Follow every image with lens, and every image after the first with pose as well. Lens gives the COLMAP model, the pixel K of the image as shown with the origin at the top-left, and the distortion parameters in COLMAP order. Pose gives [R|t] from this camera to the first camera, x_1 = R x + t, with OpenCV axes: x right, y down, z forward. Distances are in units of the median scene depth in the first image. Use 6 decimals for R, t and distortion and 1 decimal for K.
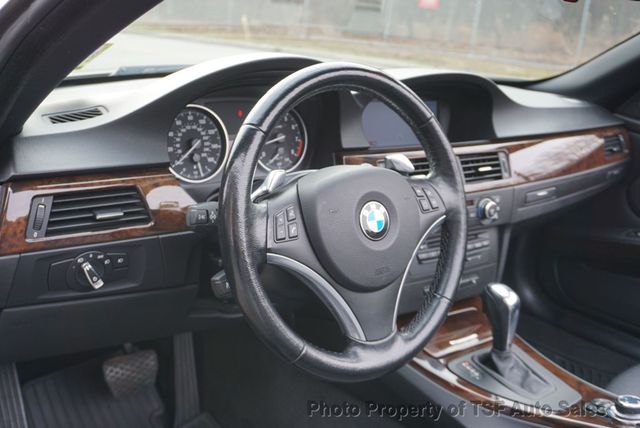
lens RADIAL K [[703.4, 0, 327.3], [0, 703.4, 212.4], [0, 0, 1]] dist [0.018355, 0.000000]
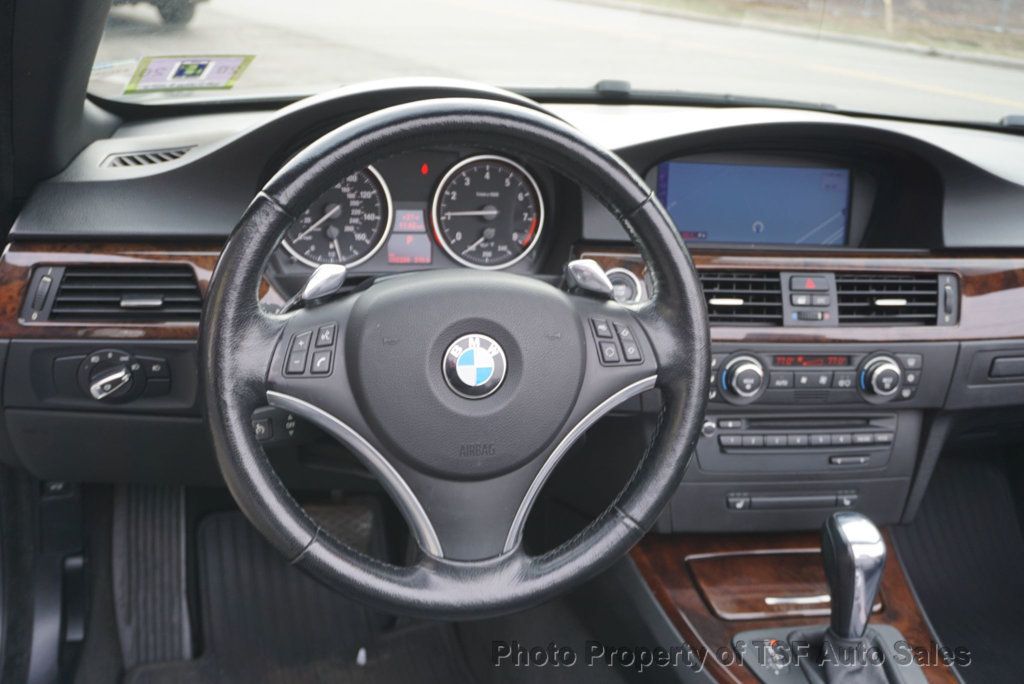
lens RADIAL K [[1125.5, 0, 509.3], [0, 1125.5, 333.8], [0, 0, 1]] dist [0.018355, 0.000000]
pose [[0.890772, 0.137510, -0.433148, 0.439508], [-0.125592, 0.990491, 0.056167, -0.063850], [0.436752, 0.004368, 0.899571, 0.120559]]
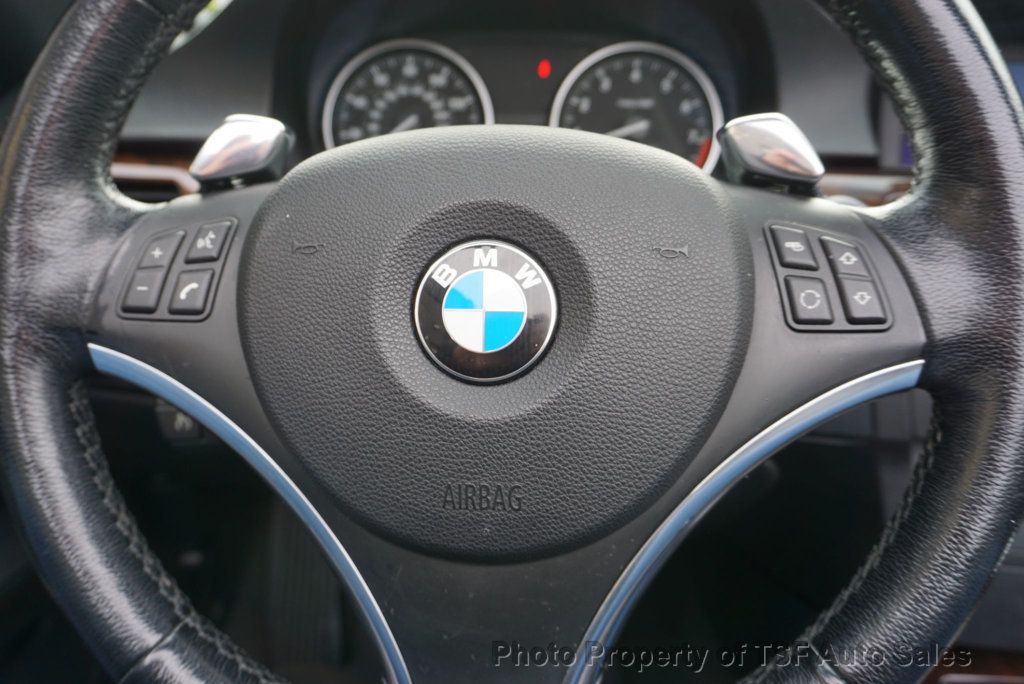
lens RADIAL K [[799.7, 0, 496.5], [0, 799.7, 327.0], [0, 0, 1]] dist [-0.010650, -0.003783]
pose [[0.706796, 0.141642, -0.693092, 0.247296], [-0.151722, 0.987303, 0.047045, 0.002440], [0.690956, 0.071906, 0.719312, 0.671255]]
